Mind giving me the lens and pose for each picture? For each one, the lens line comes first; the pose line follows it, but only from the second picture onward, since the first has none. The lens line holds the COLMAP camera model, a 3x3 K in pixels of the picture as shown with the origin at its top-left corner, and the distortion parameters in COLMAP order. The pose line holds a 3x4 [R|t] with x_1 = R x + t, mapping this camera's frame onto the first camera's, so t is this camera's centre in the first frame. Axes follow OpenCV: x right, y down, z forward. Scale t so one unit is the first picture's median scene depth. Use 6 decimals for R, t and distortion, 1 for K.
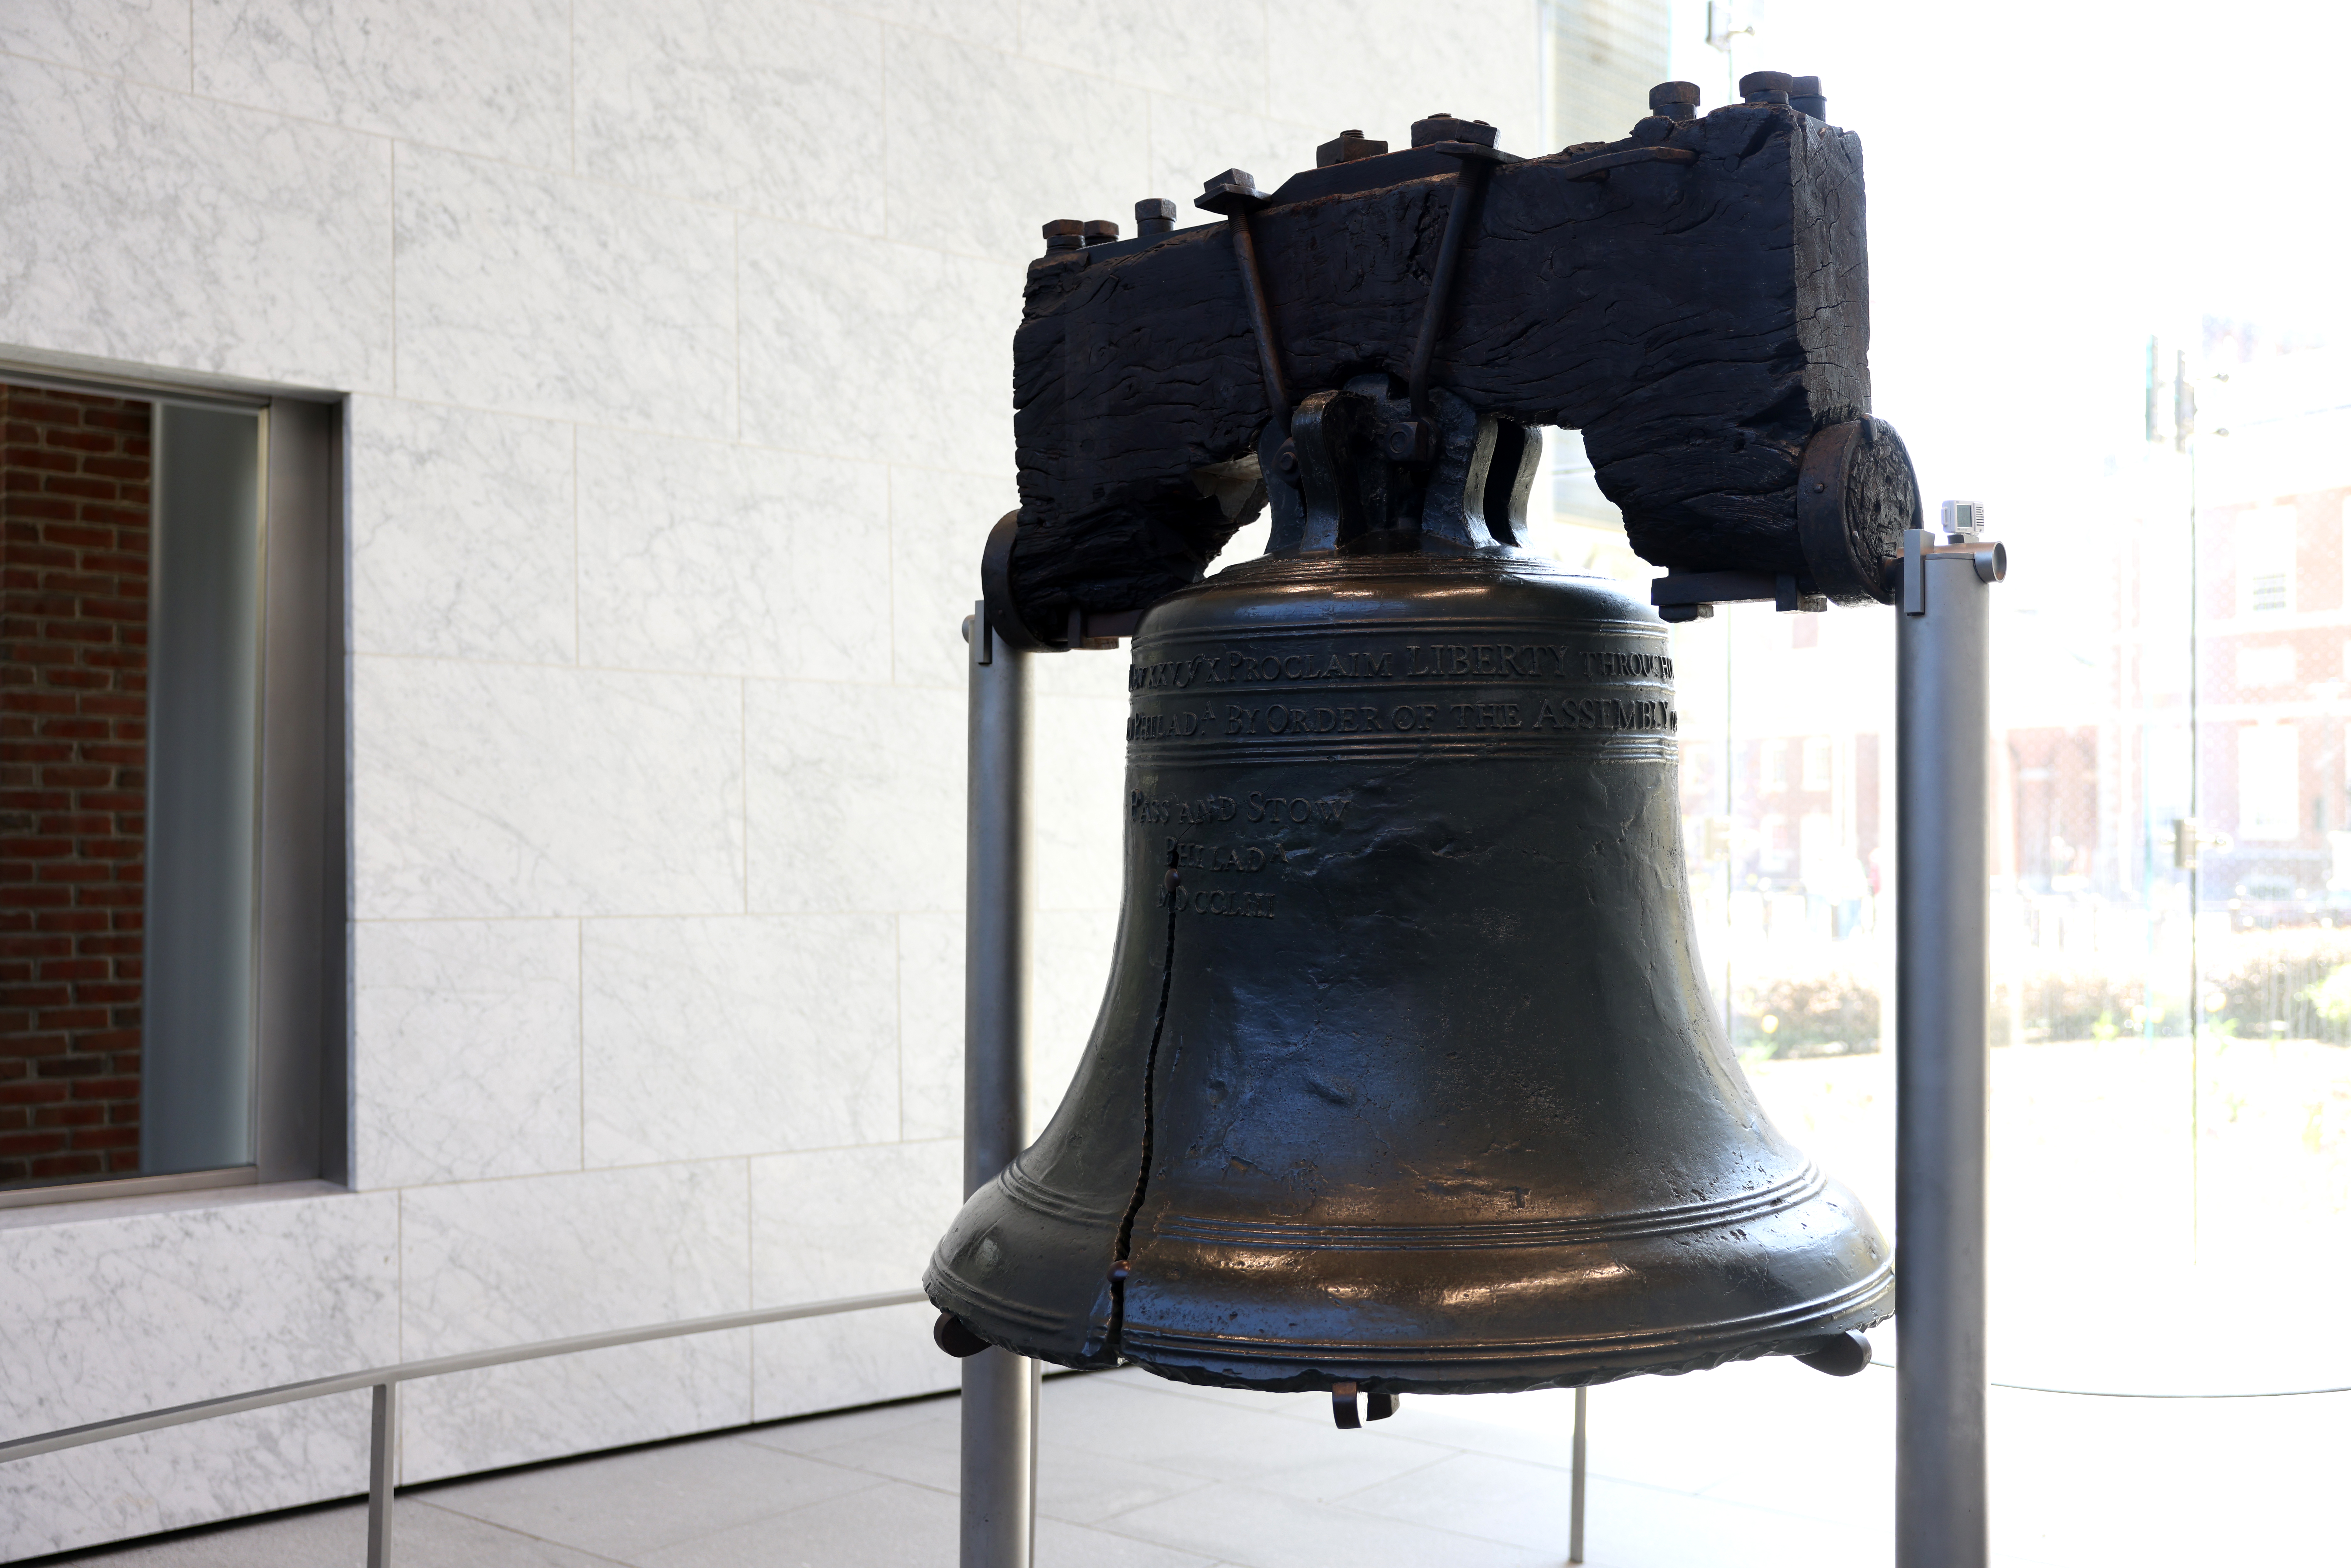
lens RADIAL K [[2391.5, 0, 1183.0], [0, 2391.5, 791.3], [0, 0, 1]] dist [-0.003083, 0.000000]
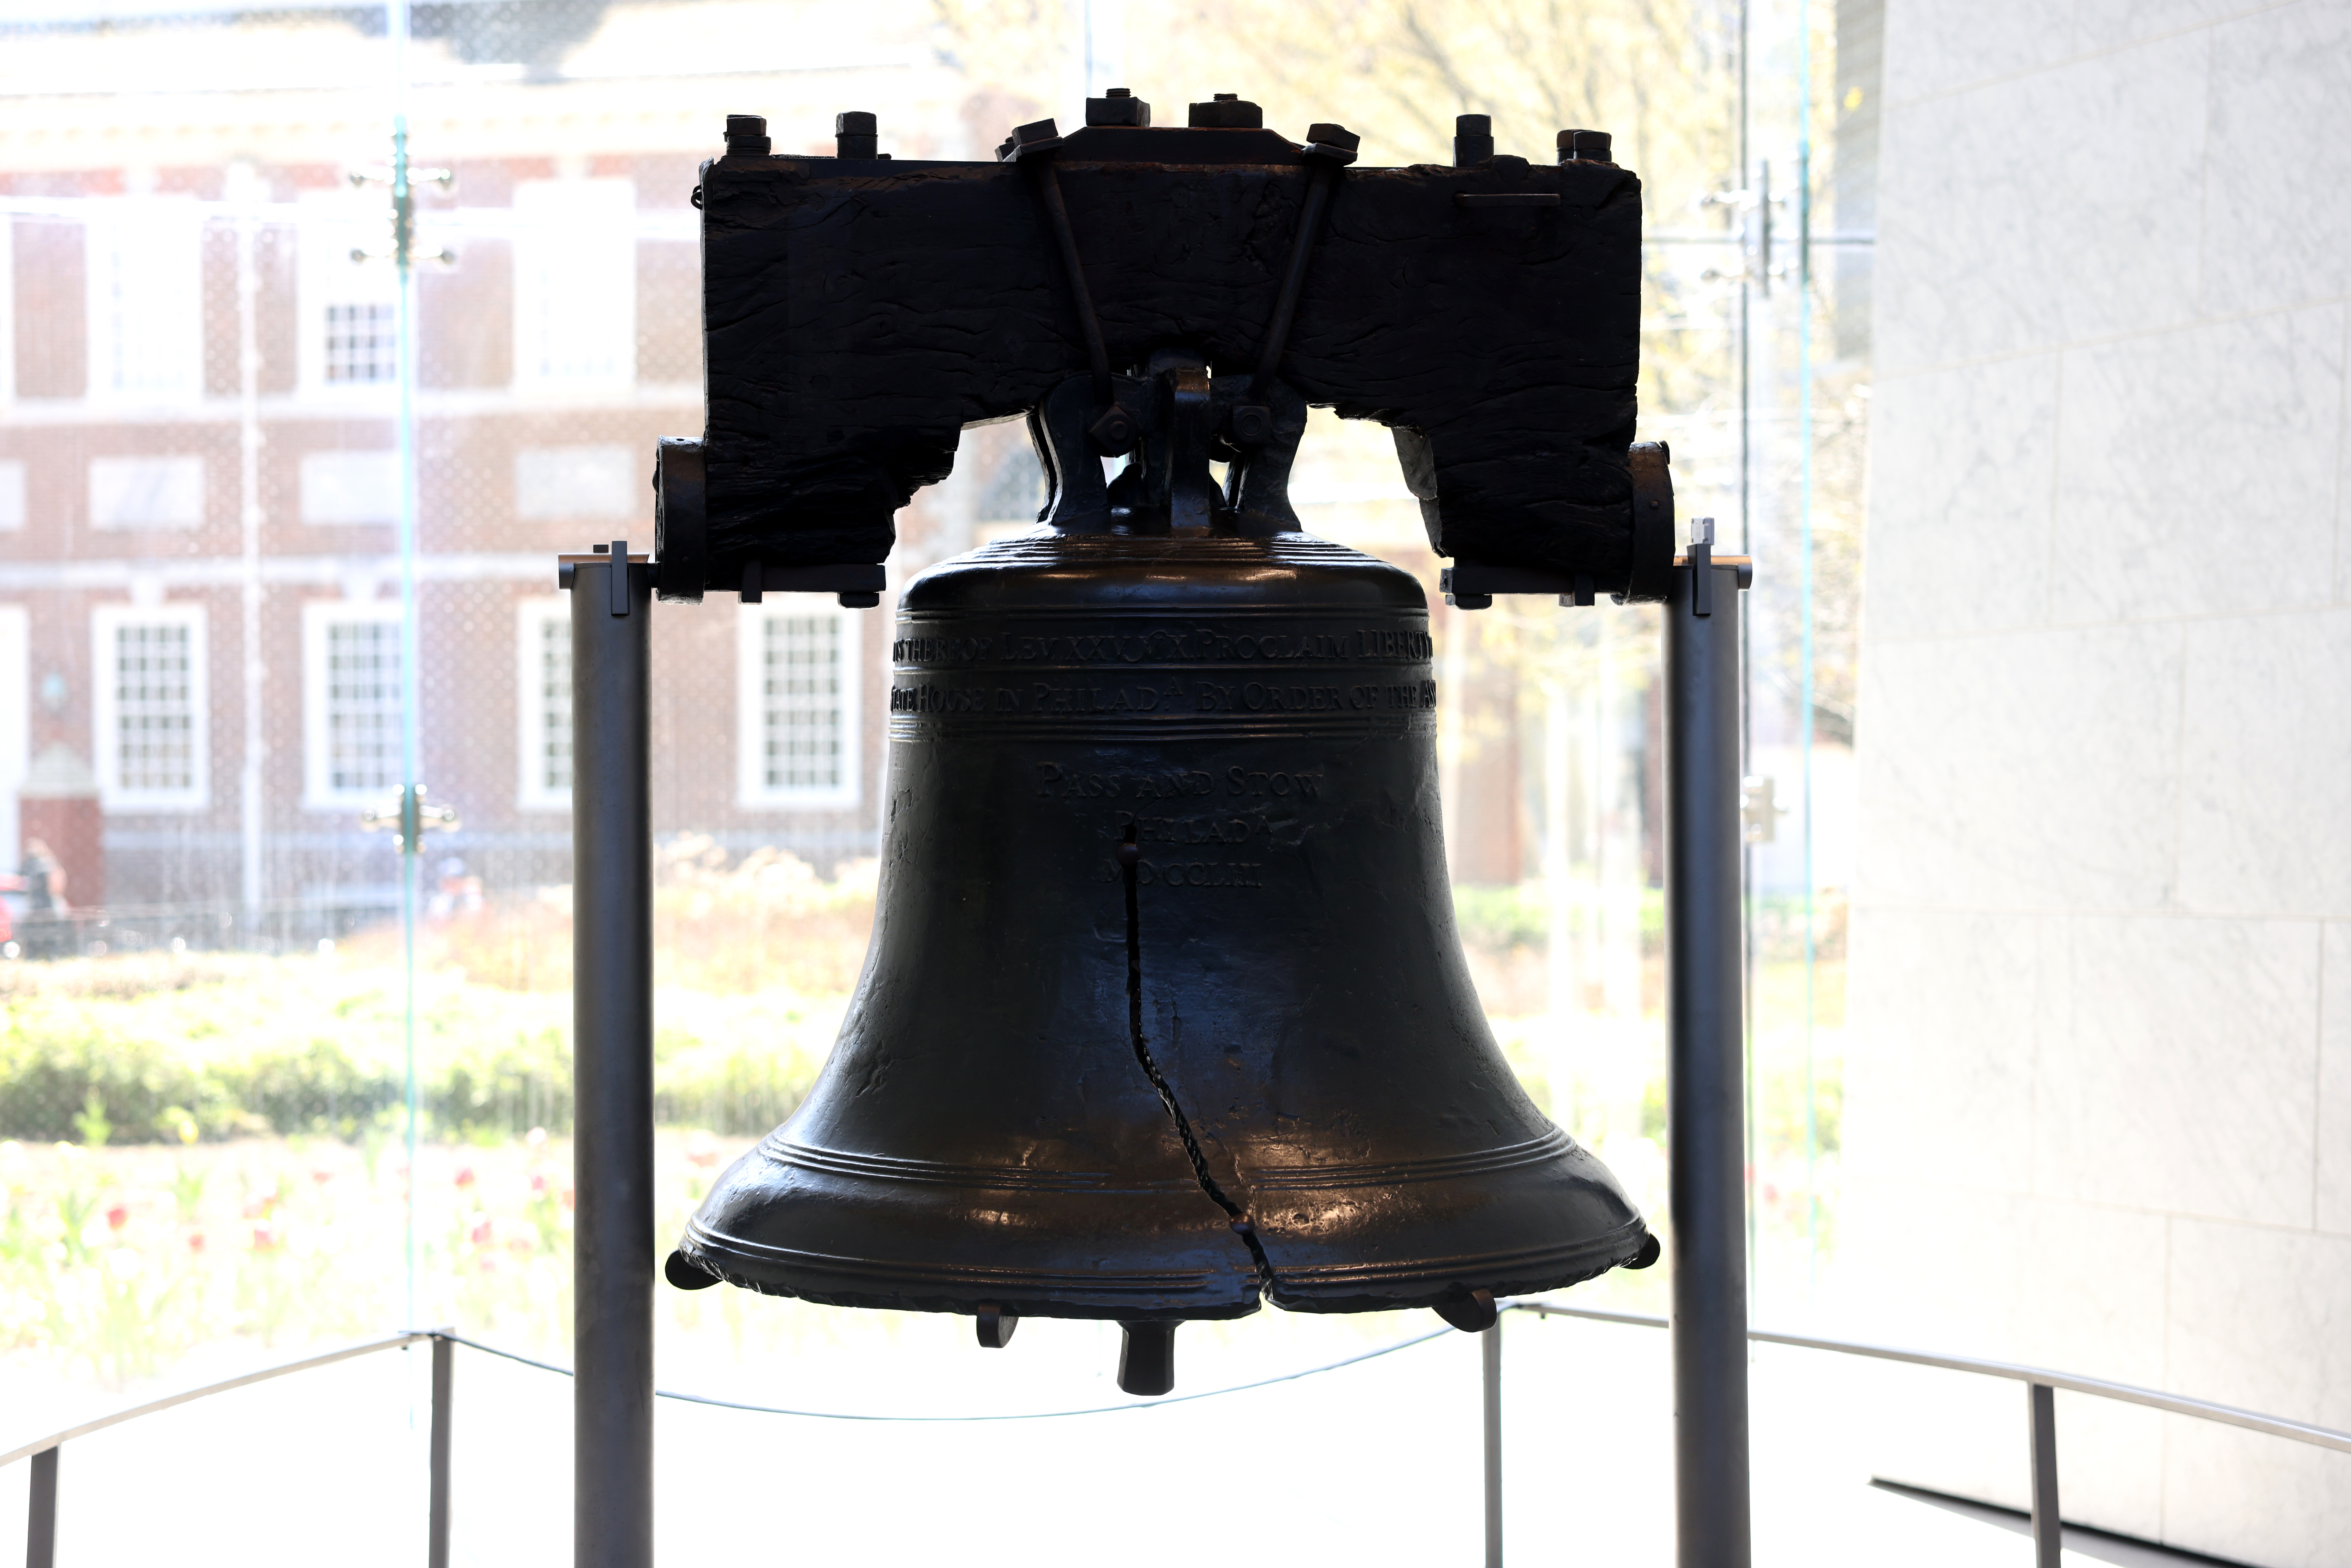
lens RADIAL K [[4337.7, 0, 1172.0], [0, 4337.7, 796.1], [0, 0, 1]] dist [0.241831, 0.000000]
pose [[0.679883, -0.009771, 0.733256, -1.333644], [-0.001121, 0.999896, 0.014363, -0.013507], [-0.733320, -0.010587, 0.679801, -0.252014]]
